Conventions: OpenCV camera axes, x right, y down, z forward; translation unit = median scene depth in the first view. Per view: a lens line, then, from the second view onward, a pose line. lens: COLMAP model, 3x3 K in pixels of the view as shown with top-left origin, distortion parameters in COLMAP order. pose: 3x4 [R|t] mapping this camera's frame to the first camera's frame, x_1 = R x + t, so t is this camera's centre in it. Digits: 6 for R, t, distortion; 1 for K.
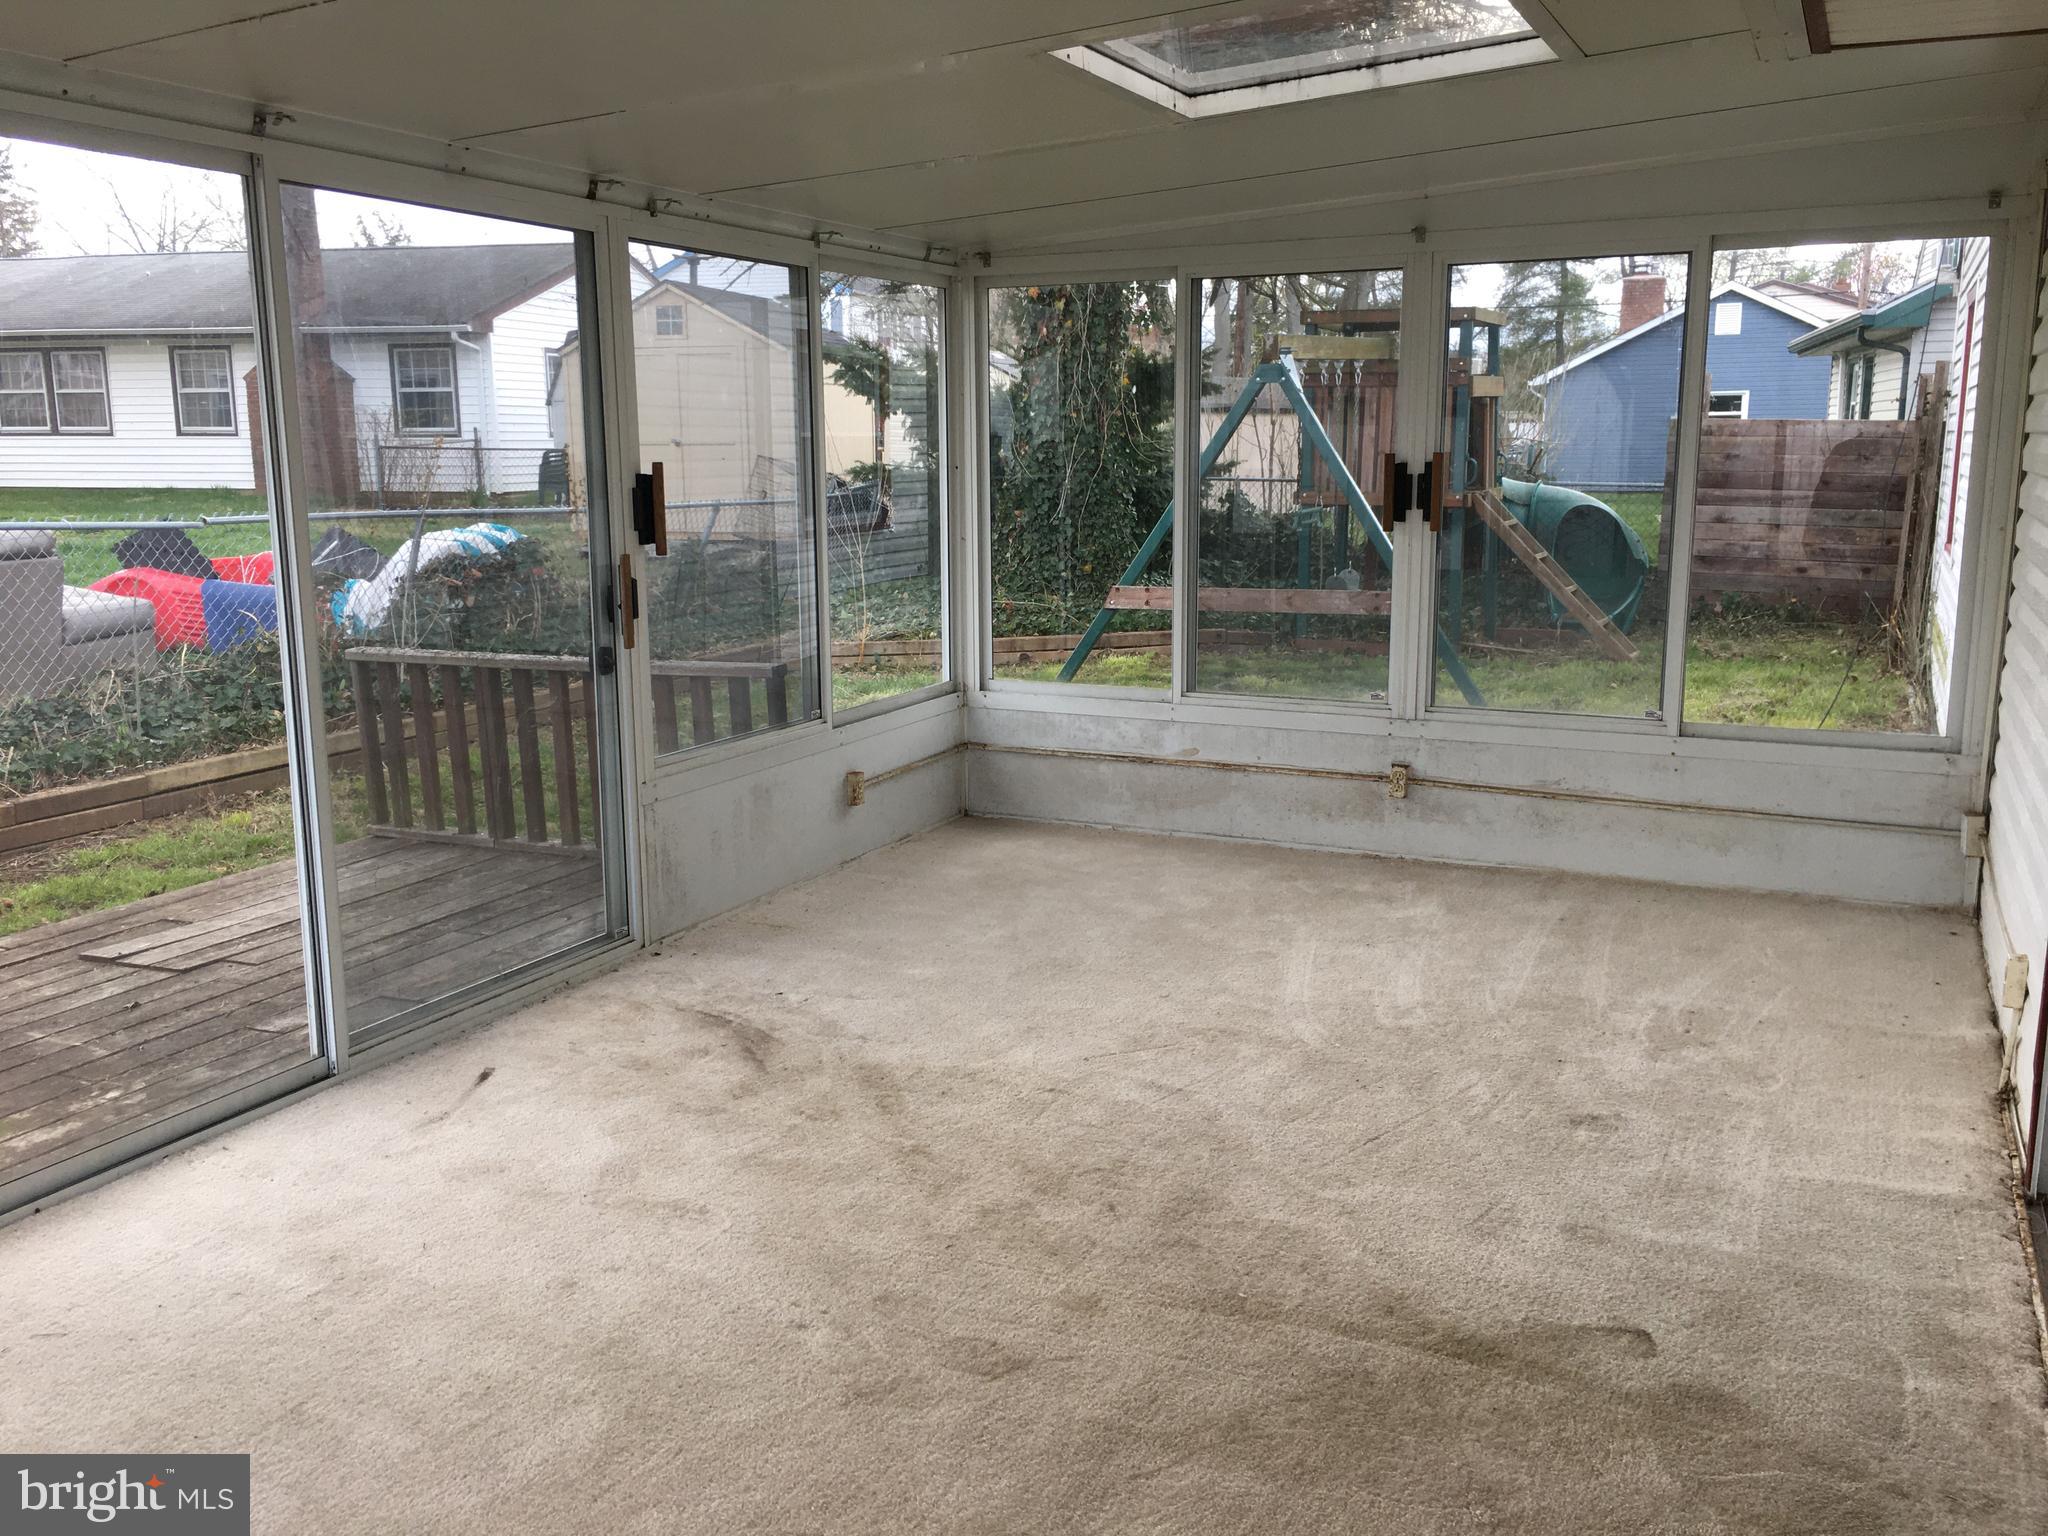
lens RADIAL K [[1751.0, 0, 1024.0], [0, 1751.0, 768.0], [0, 0, 1]] dist [0.090771, -0.144338]
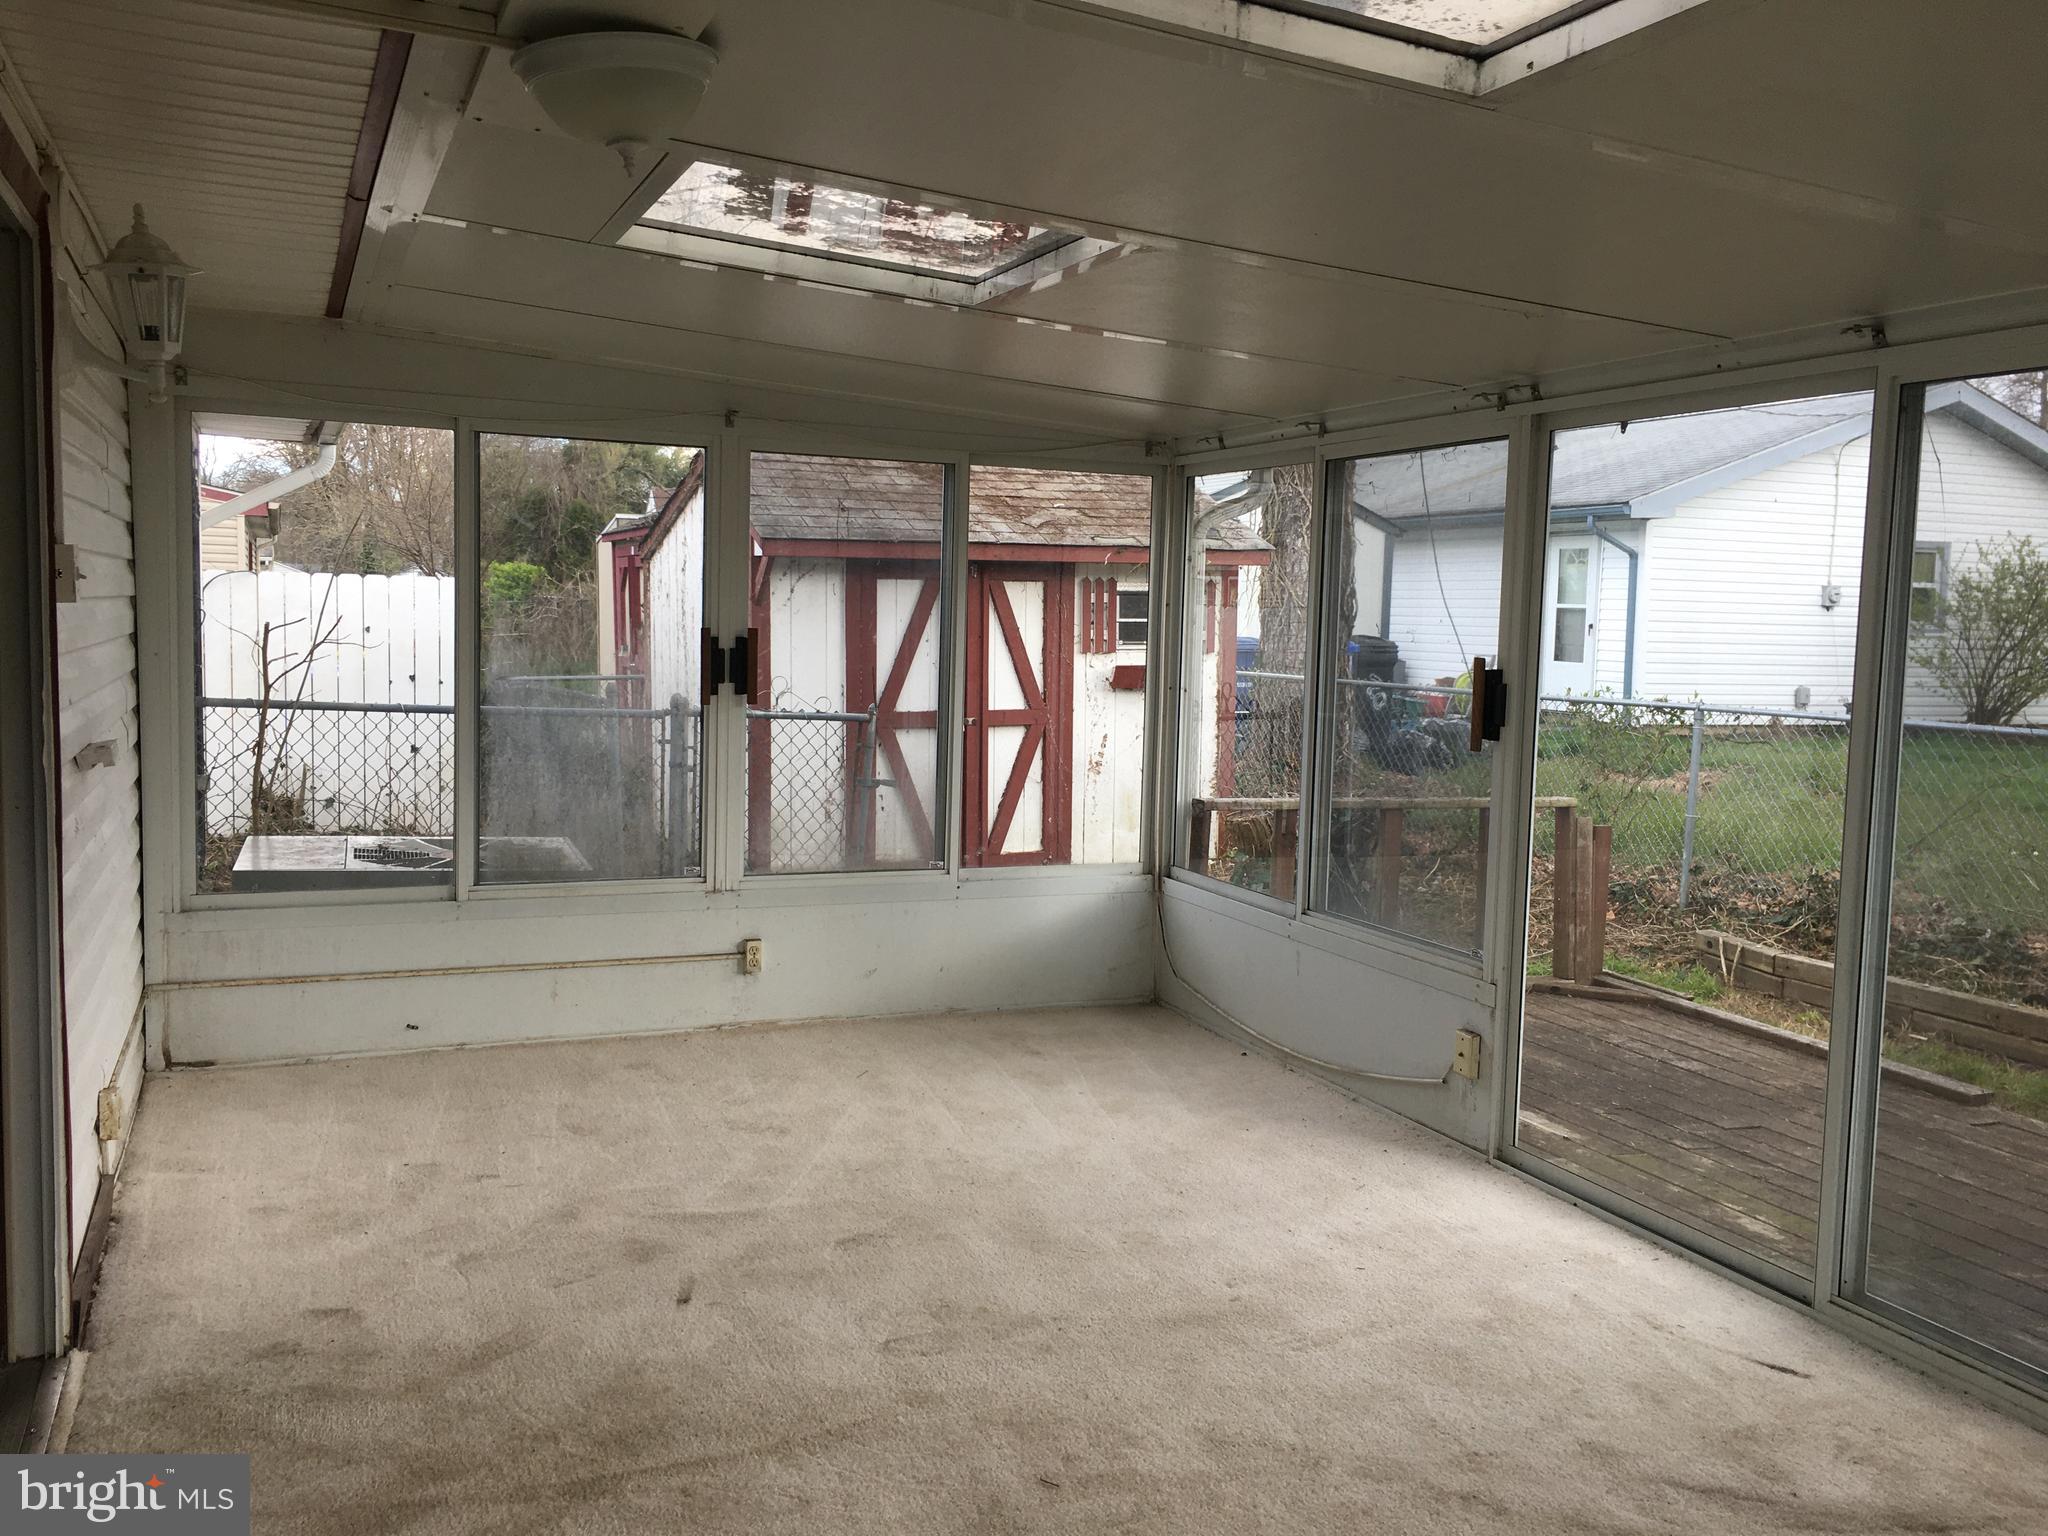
lens RADIAL K [[1751.0, 0, 1024.0], [0, 1751.0, 768.0], [0, 0, 1]] dist [0.090771, -0.144338]
pose [[-0.673942, 0.044111, -0.737466, 0.629429], [-0.167744, 0.963008, 0.210896, -0.252952], [0.719489, 0.265837, -0.641612, 1.328010]]
